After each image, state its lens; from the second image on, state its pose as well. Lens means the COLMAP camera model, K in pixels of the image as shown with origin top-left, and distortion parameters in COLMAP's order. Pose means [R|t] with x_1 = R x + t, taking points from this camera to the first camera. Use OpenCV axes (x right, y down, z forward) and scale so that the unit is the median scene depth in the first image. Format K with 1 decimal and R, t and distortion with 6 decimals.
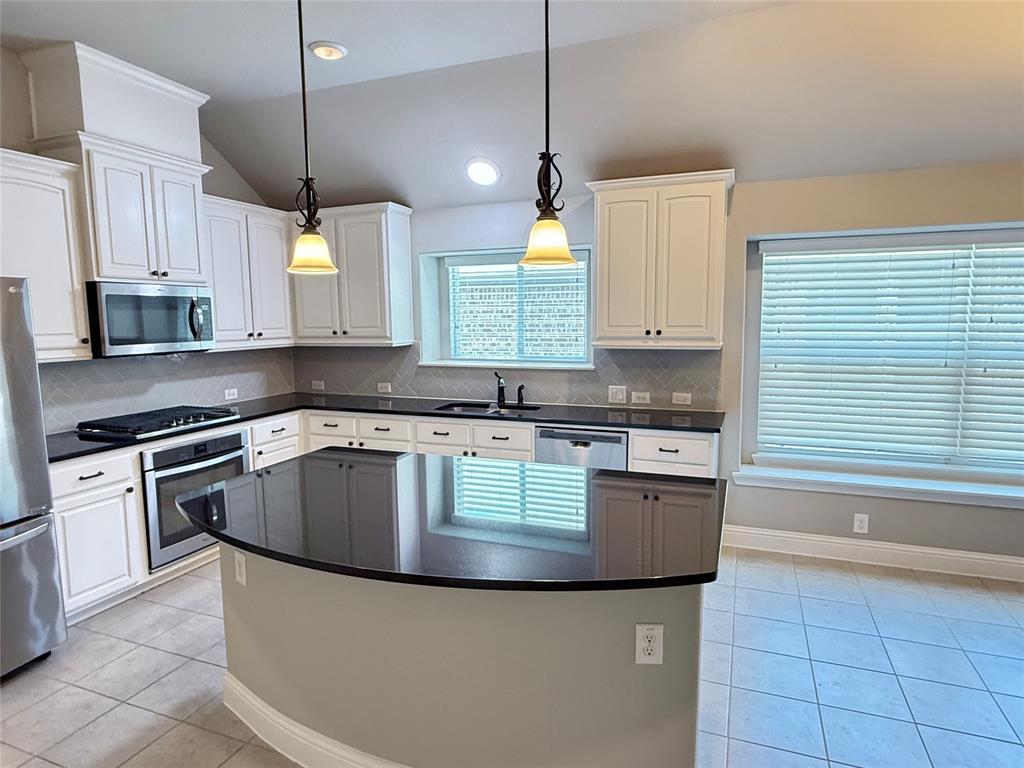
lens RADIAL K [[602.0, 0, 508.6], [0, 602.0, 384.5], [0, 0, 1]] dist [0.005424, -0.001608]
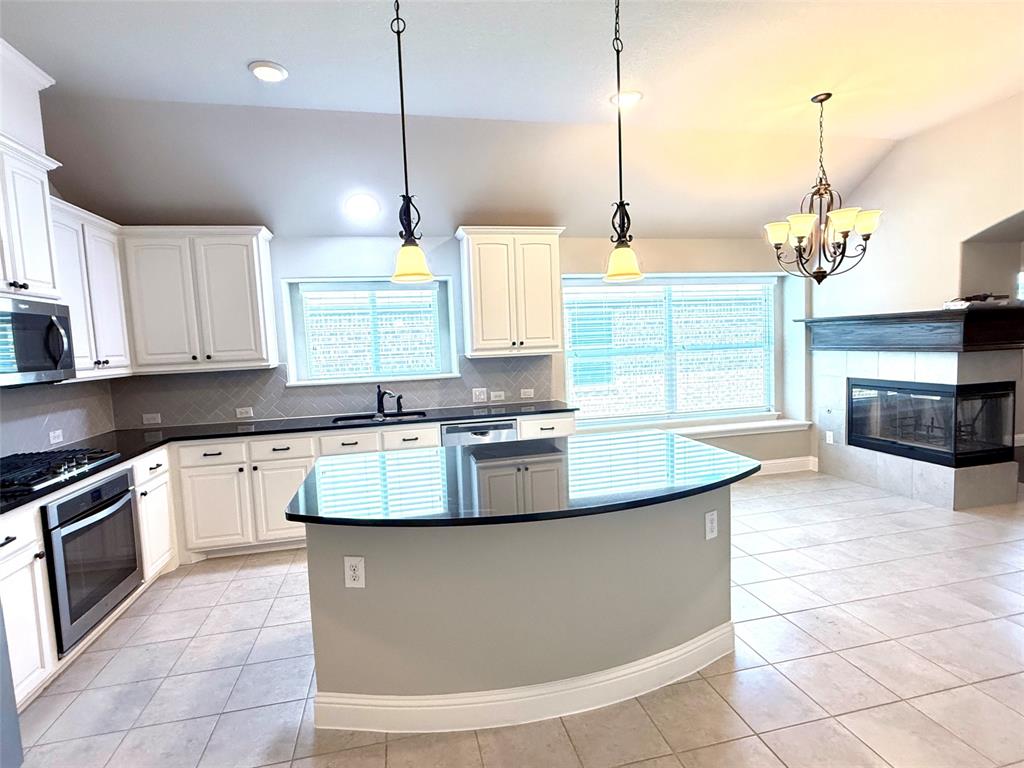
lens RADIAL K [[514.3, 0, 509.4], [0, 514.3, 384.5], [0, 0, 1]] dist [-0.000061, -0.000305]
pose [[0.825460, -0.070870, 0.559994, -0.396227], [0.096709, 0.995174, -0.016609, 0.019555], [-0.556114, 0.067866, 0.828330, 0.075671]]
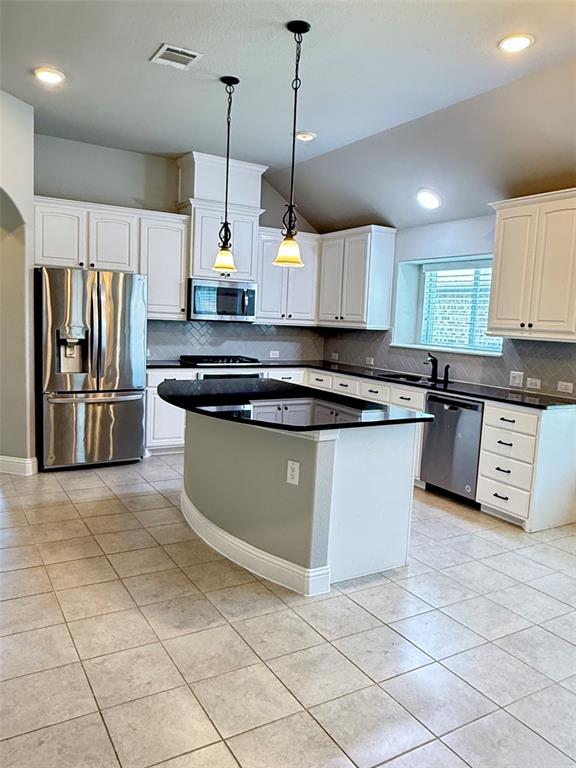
lens RADIAL K [[574.1, 0, 288.0], [0, 574.1, 384.0], [0, 0, 1]] dist [0.004087, -0.000946]
pose [[0.792229, 0.116677, -0.598966, 0.536178], [-0.123571, 0.991889, 0.029775, 0.051100], [0.597582, 0.050427, 0.800221, -0.177807]]
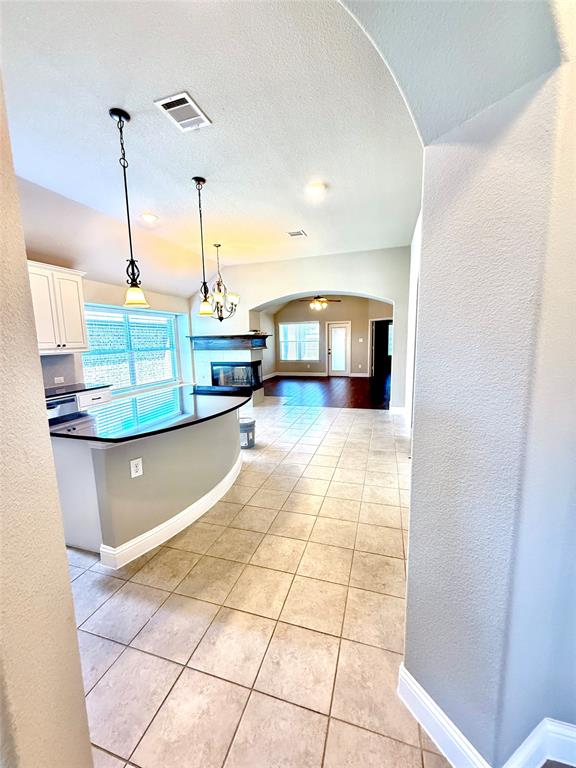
lens RADIAL K [[305.4, 0, 287.3], [0, 305.4, 381.9], [0, 0, 1]] dist [-0.001831, -0.000431]
pose [[-0.071668, -0.128794, 0.989078, -0.774513], [0.137623, 0.980867, 0.137697, -0.005640], [-0.987888, 0.145988, -0.052572, 0.327150]]
